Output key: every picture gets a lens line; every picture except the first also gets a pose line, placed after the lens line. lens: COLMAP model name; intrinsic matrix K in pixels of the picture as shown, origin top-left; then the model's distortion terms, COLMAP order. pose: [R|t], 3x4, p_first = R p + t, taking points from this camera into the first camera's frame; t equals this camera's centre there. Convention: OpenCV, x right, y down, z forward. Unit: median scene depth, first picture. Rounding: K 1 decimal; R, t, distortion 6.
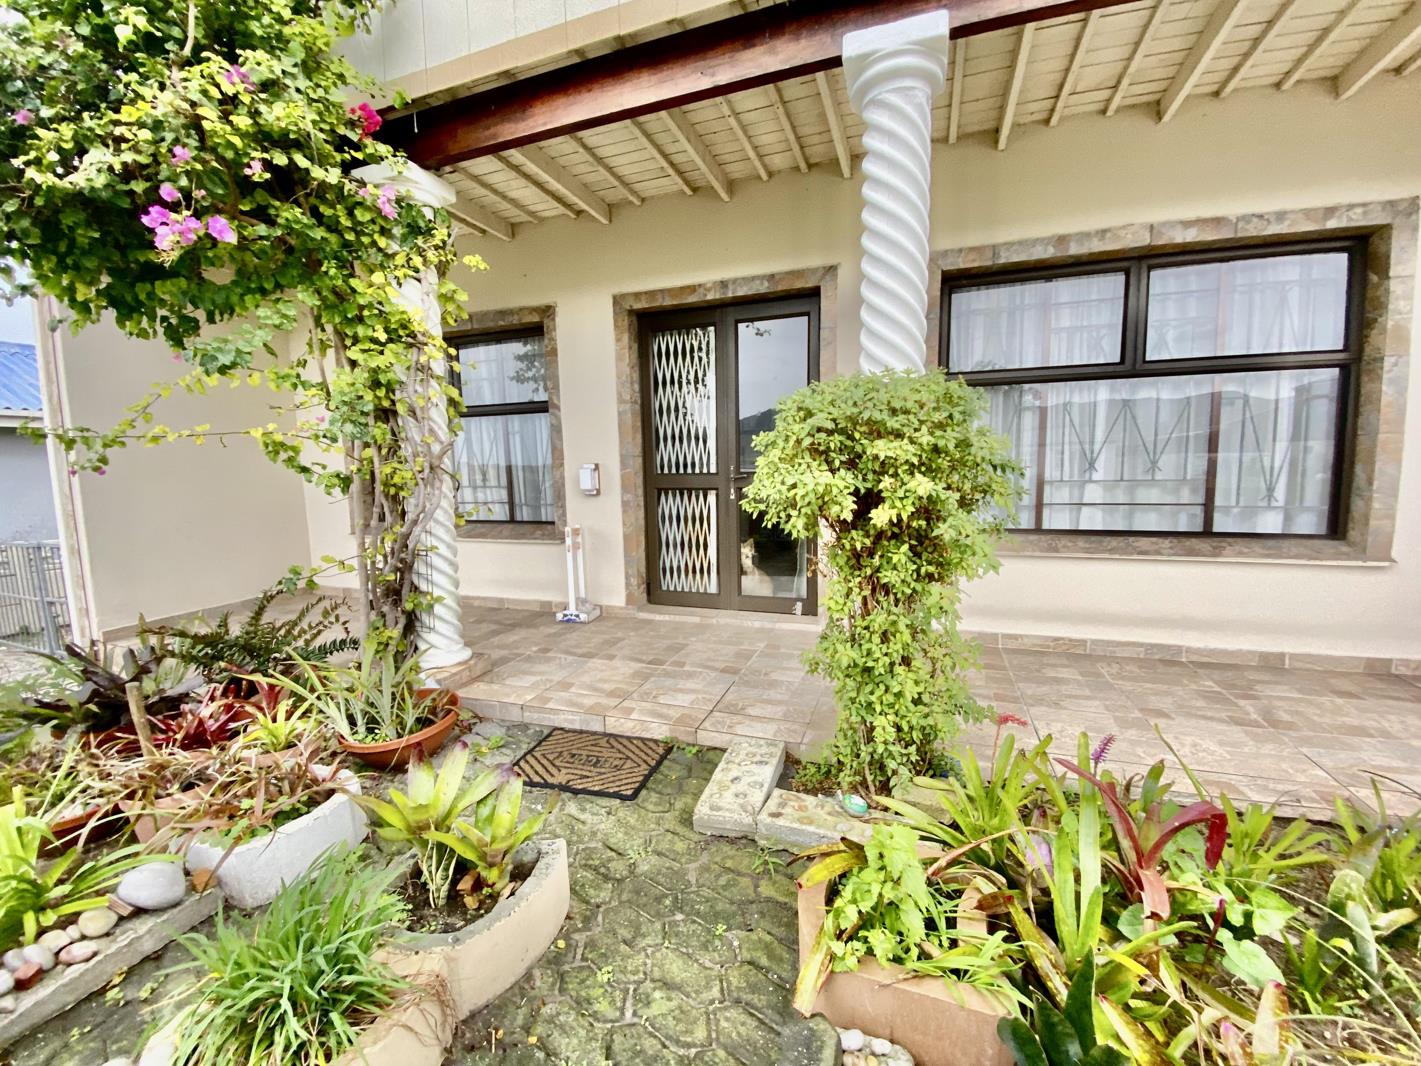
lens RADIAL K [[579.1, 0, 710.6], [0, 579.1, 537.9], [0, 0, 1]] dist [0.030336, -0.026718]
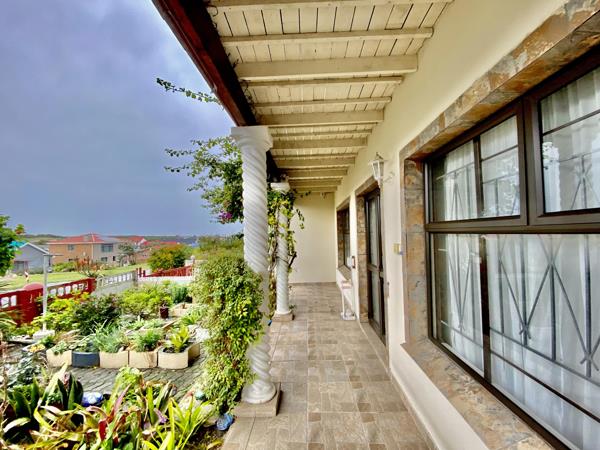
lens RADIAL K [[244.5, 0, 300.0], [0, 244.5, 227.1], [0, 0, 1]] dist [0.030336, -0.026718]
pose [[0.315679, -0.006487, -0.948844, 0.952222], [-0.128635, 0.990452, -0.049567, -0.227305], [0.940106, 0.137702, 0.311830, 0.595431]]
